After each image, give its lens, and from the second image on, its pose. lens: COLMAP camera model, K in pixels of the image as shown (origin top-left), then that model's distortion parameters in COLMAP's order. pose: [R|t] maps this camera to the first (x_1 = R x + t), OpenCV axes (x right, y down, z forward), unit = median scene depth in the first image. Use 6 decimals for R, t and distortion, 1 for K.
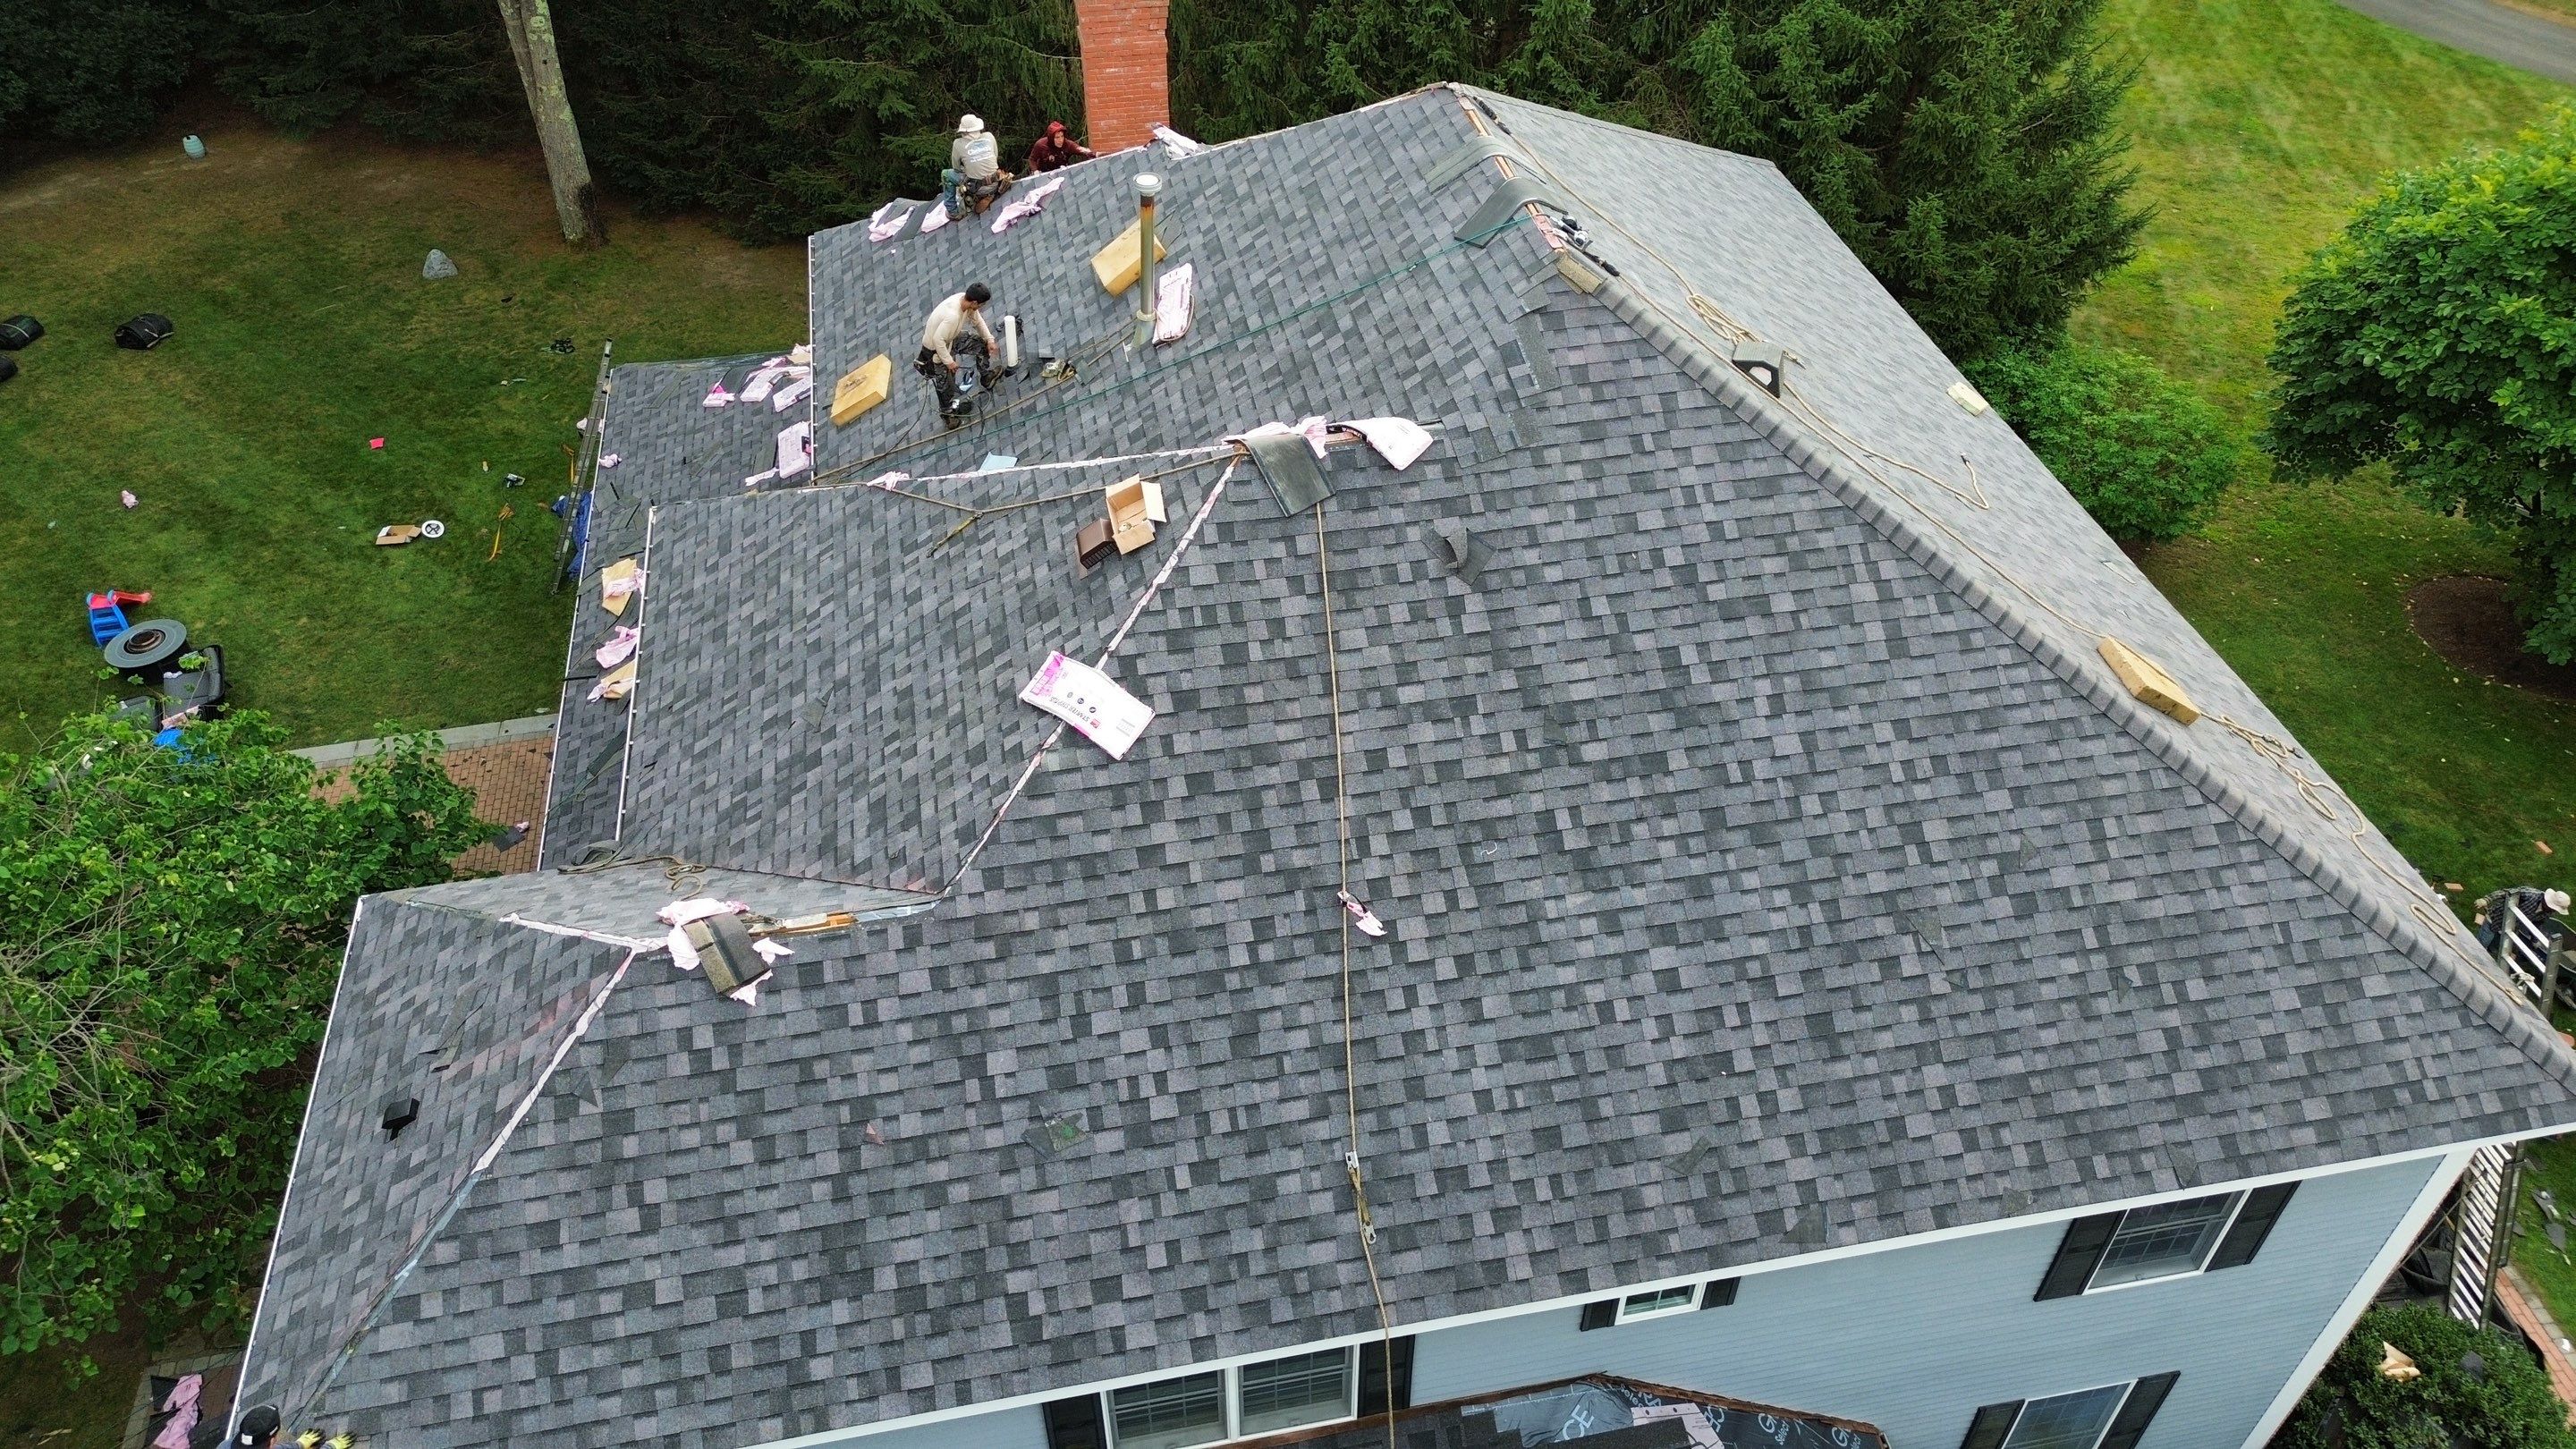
lens RADIAL K [[1827.0, 0, 1281.8], [0, 1827.0, 721.4], [0, 0, 1]] dist [0.079912, -0.084645]
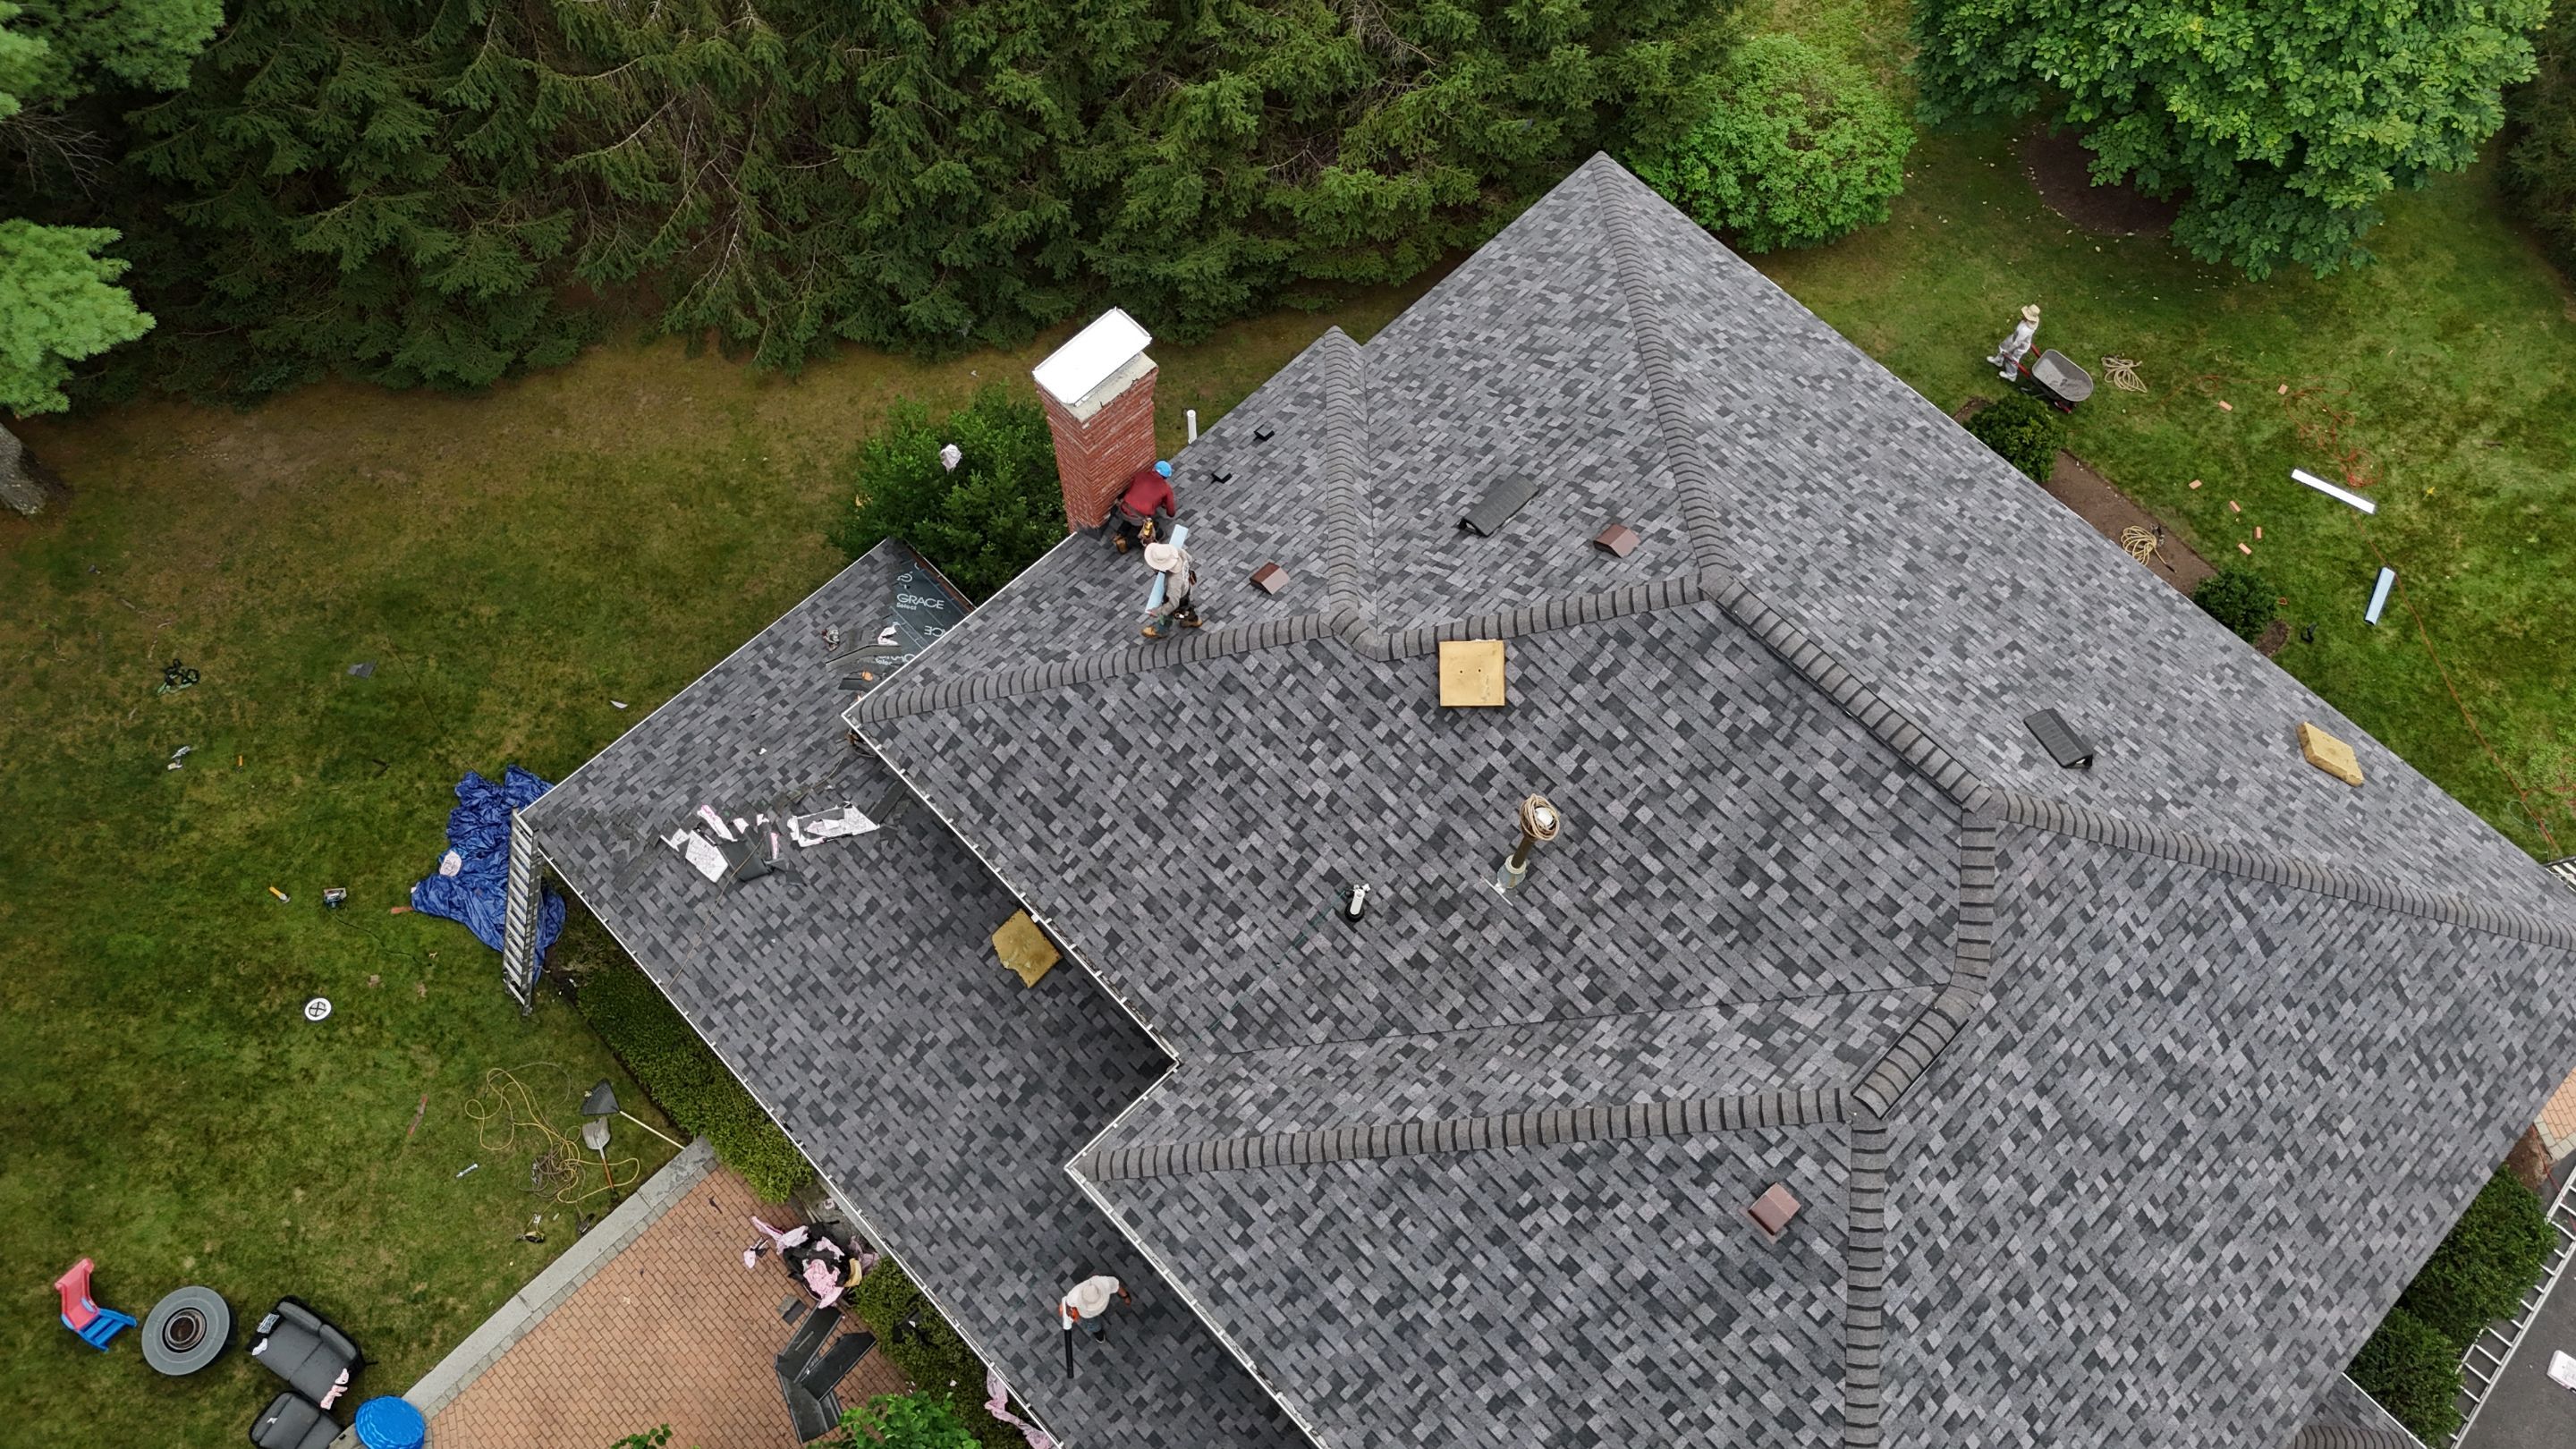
lens RADIAL K [[1906.5, 0, 1280.4], [0, 1906.5, 718.9], [0, 0, 1]] dist [0.071858, -0.073978]
pose [[0.836127, -0.490983, 0.244598, -0.544688], [0.349287, 0.820375, 0.452751, -1.095760], [-0.422955, -0.293123, 0.857431, 0.150264]]
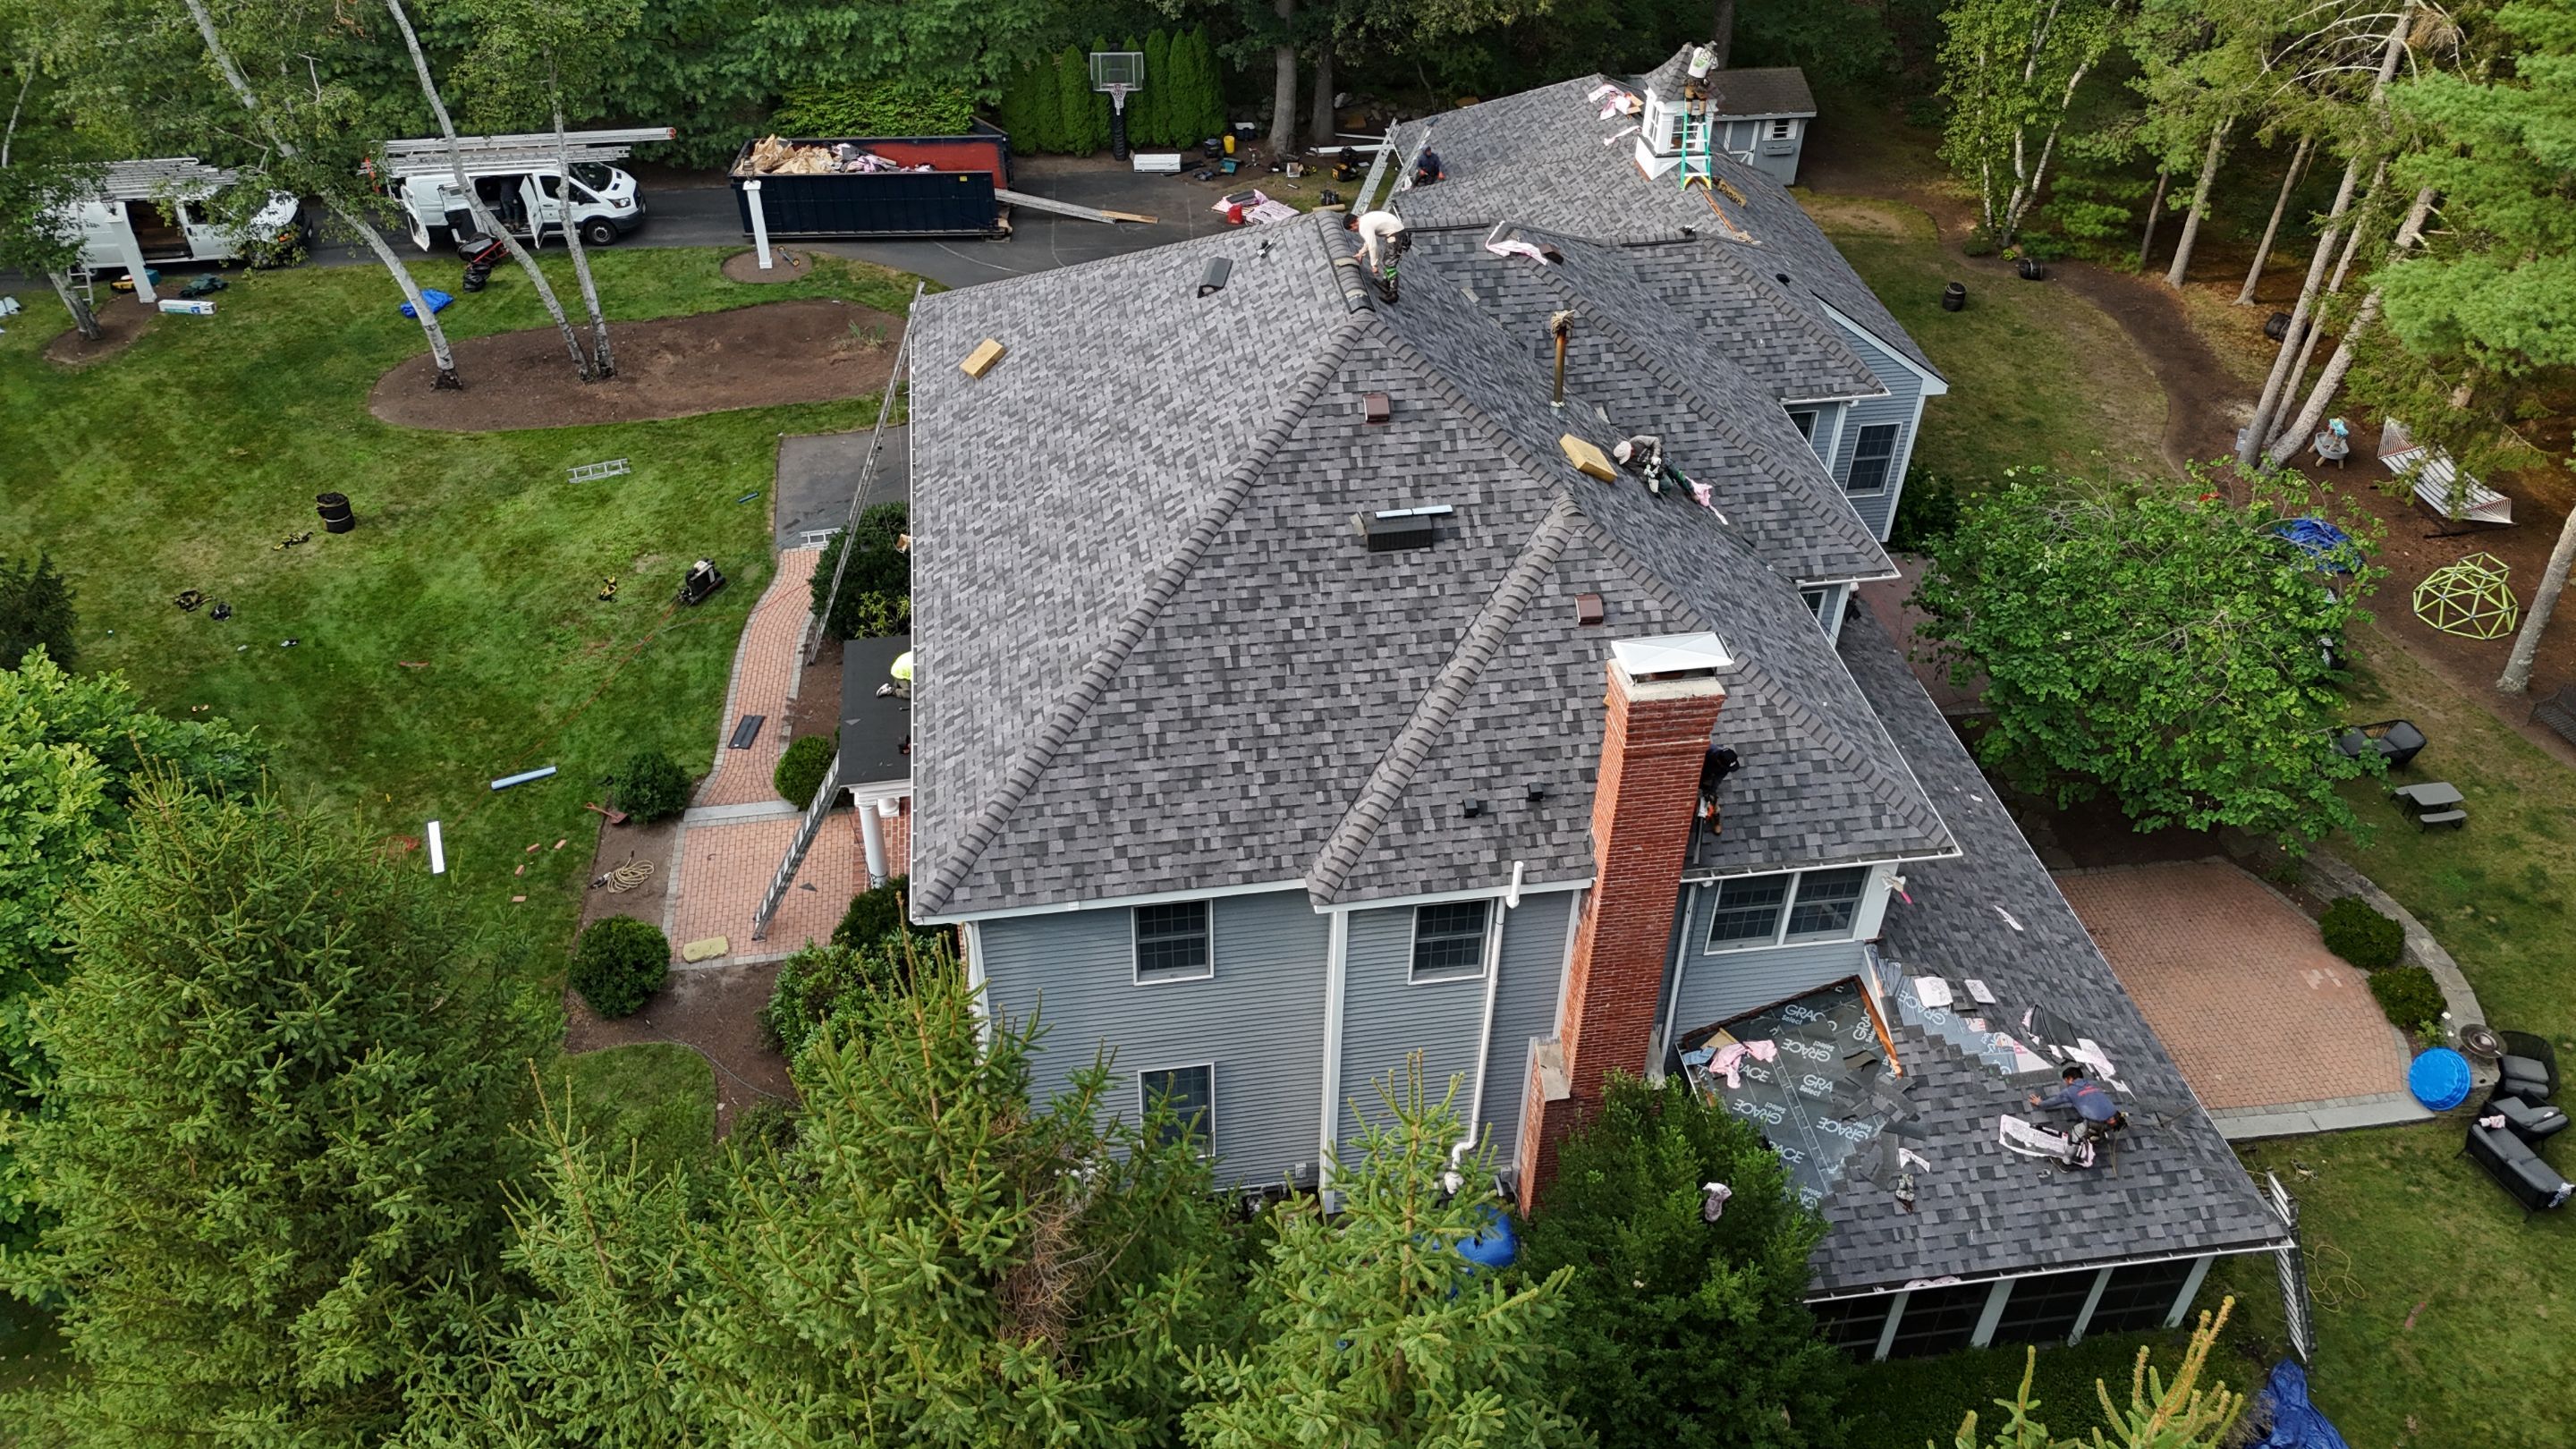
lens RADIAL K [[1906.5, 0, 1275.4], [0, 1906.5, 709.4], [0, 0, 1]] dist [0.071858, -0.073978]
pose [[-0.998936, -0.036663, 0.027962, 0.138041], [0.021743, 0.160218, 0.986842, -2.265098], [-0.040661, 0.986401, -0.159250, 1.947902]]
